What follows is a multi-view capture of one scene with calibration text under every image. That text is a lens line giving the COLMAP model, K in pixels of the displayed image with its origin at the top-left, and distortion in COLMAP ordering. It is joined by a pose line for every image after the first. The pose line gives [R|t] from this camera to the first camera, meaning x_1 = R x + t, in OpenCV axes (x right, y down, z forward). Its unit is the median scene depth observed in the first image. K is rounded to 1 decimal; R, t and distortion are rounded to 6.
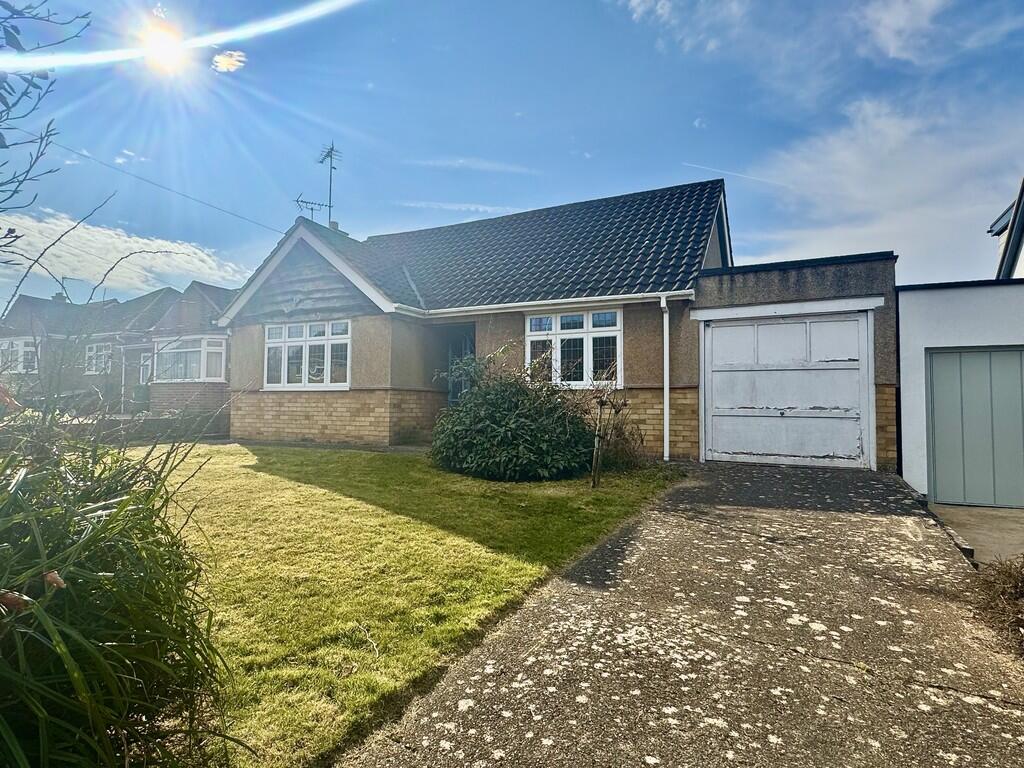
lens RADIAL K [[575.1, 0, 512.0], [0, 575.1, 384.0], [0, 0, 1]] dist [0.002072, -0.000172]
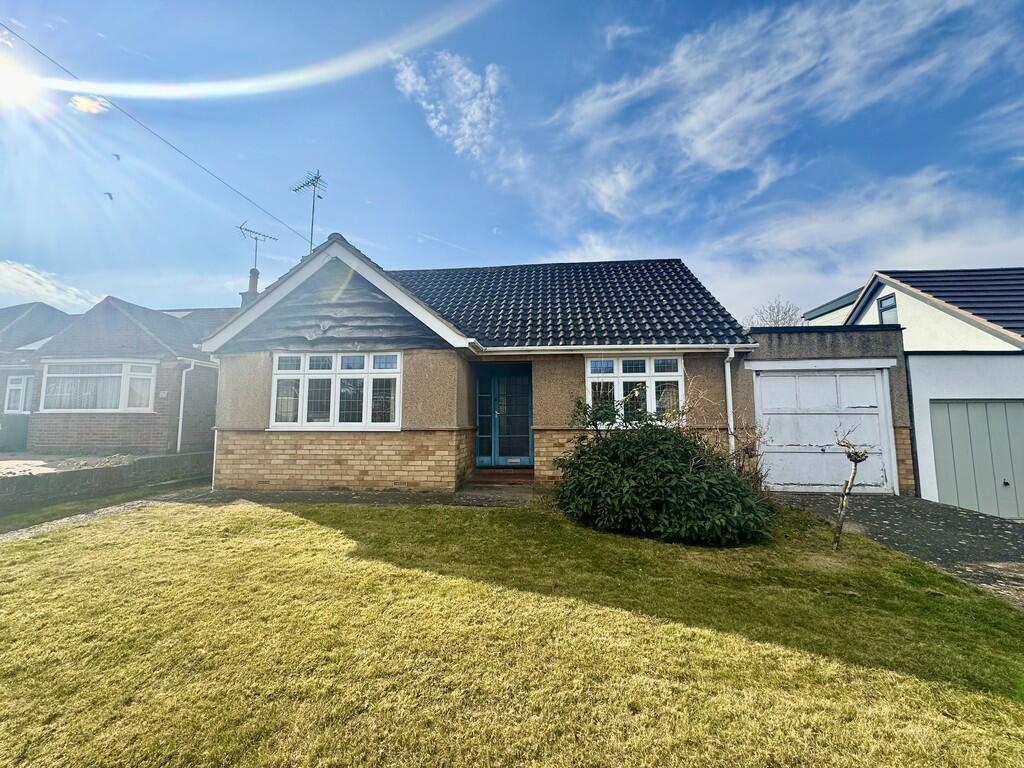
lens RADIAL K [[404.2, 0, 512.0], [0, 404.2, 384.0], [0, 0, 1]] dist [-0.001006, -0.000191]
pose [[0.928210, 0.023957, 0.371284, -0.375459], [-0.006433, 0.998809, -0.048367, -0.034444], [-0.372000, 0.042506, 0.927259, 0.366871]]
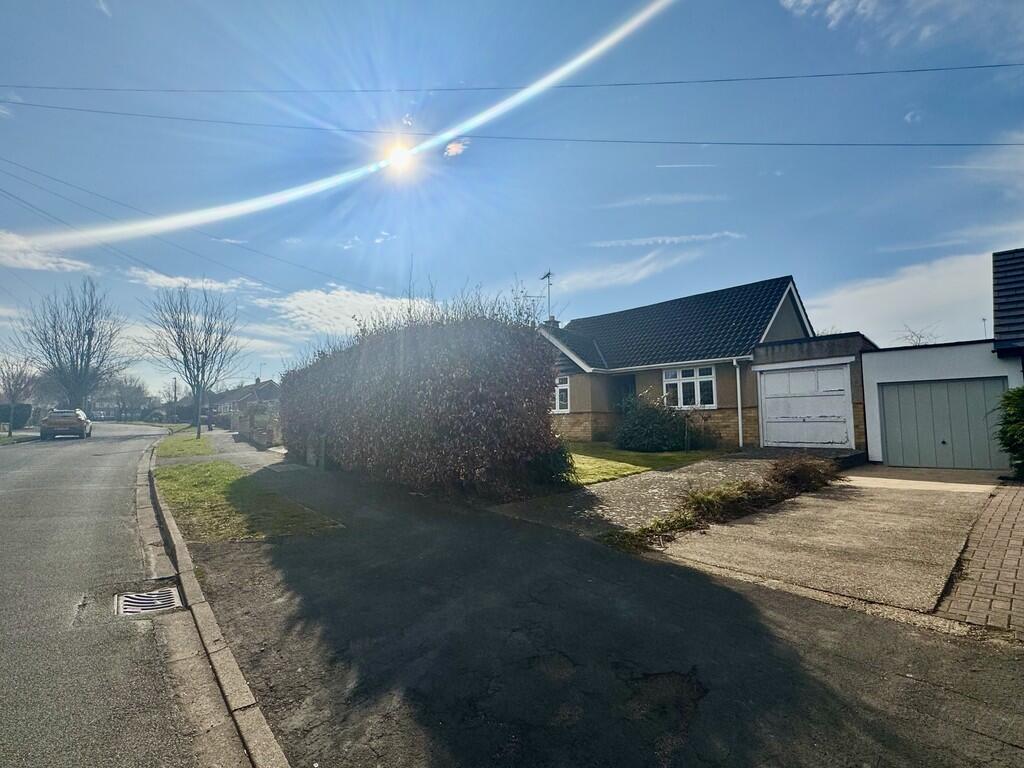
lens RADIAL K [[508.4, 0, 512.0], [0, 508.4, 384.0], [0, 0, 1]] dist [-0.002249, -0.000188]
pose [[0.944003, -0.043449, -0.327064, 0.099751], [0.029396, 0.998425, -0.047791, -0.011367], [0.328625, 0.035501, 0.943793, -0.701191]]
